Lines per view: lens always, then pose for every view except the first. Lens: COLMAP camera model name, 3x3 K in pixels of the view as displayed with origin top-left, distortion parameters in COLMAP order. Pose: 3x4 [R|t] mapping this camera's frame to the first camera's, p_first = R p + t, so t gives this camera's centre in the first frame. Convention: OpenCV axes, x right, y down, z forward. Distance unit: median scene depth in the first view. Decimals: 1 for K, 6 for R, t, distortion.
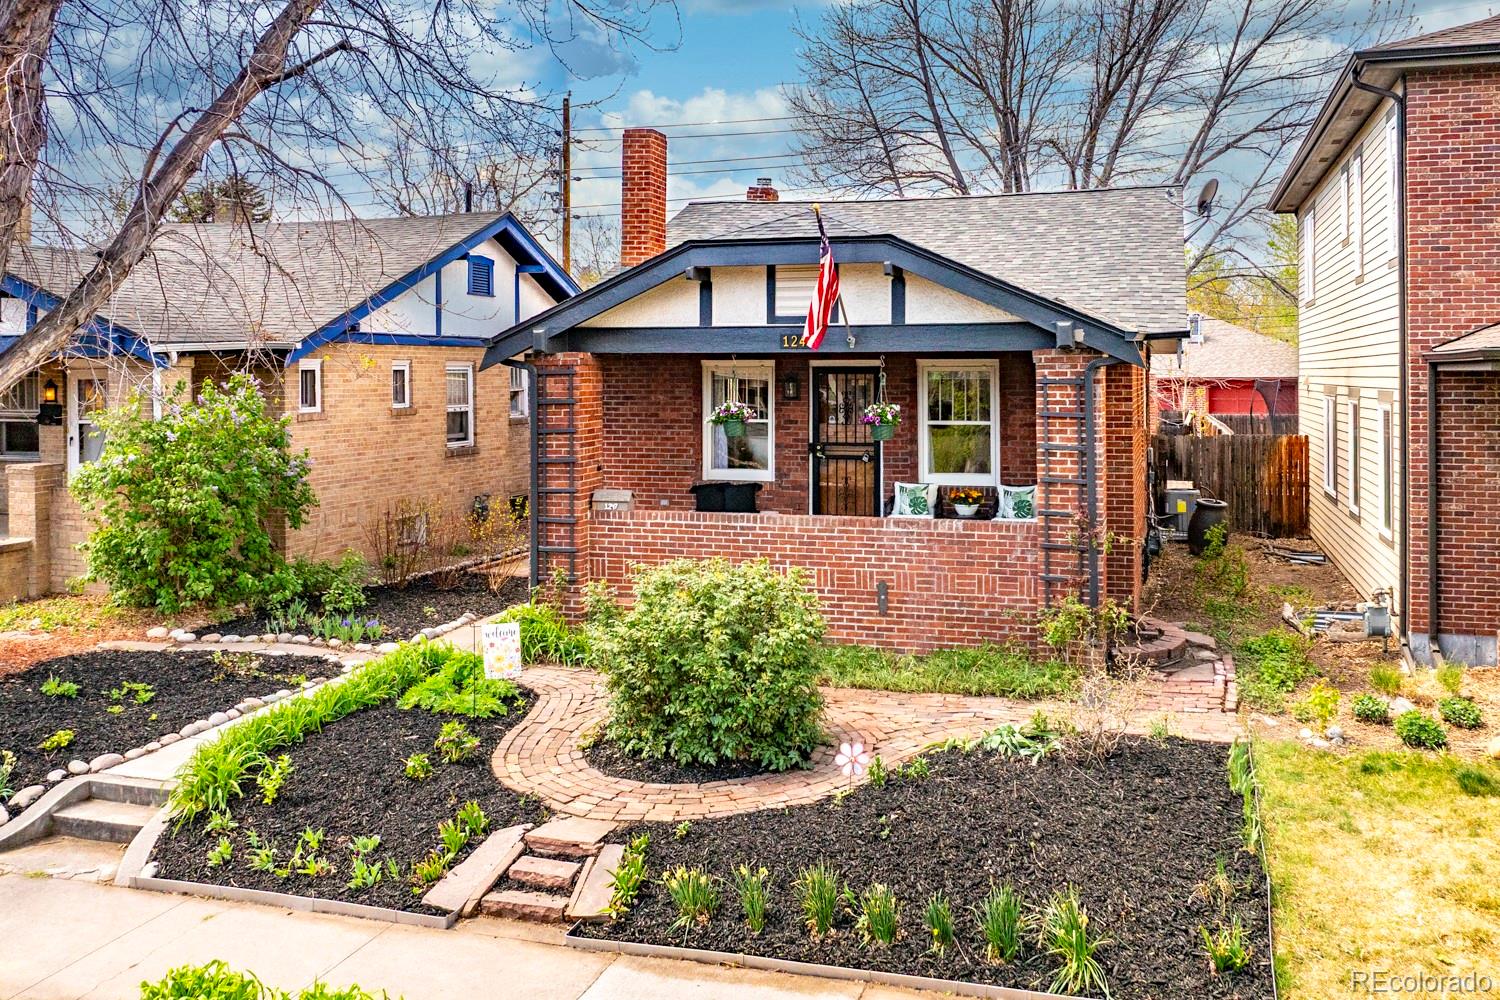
lens RADIAL K [[1447.9, 0, 752.3], [0, 1447.9, 498.0], [0, 0, 1]] dist [-0.029026, 0.000000]
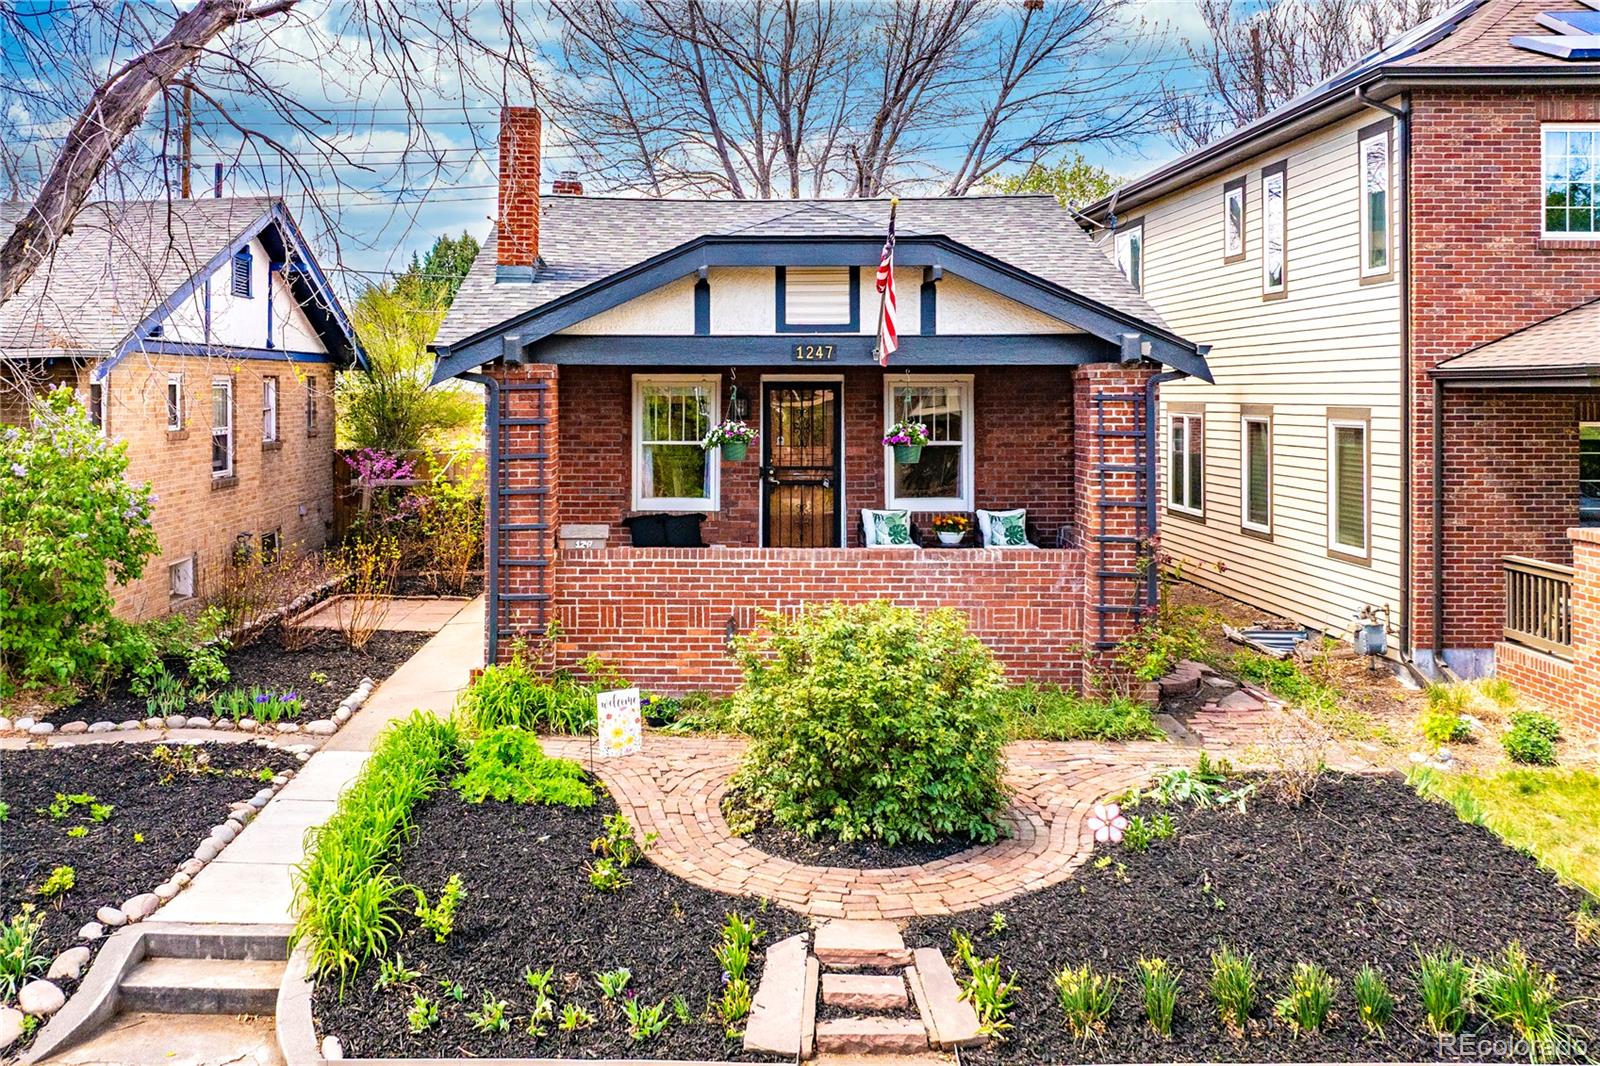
lens RADIAL K [[1544.4, 0, 793.7], [0, 1544.4, 498.2], [0, 0, 1]] dist [-0.029026, 0.000000]
pose [[0.956574, -0.018276, 0.290918, -0.271296], [0.023231, 0.999638, -0.013587, -0.006812], [-0.290564, 0.019755, 0.956652, 0.104795]]
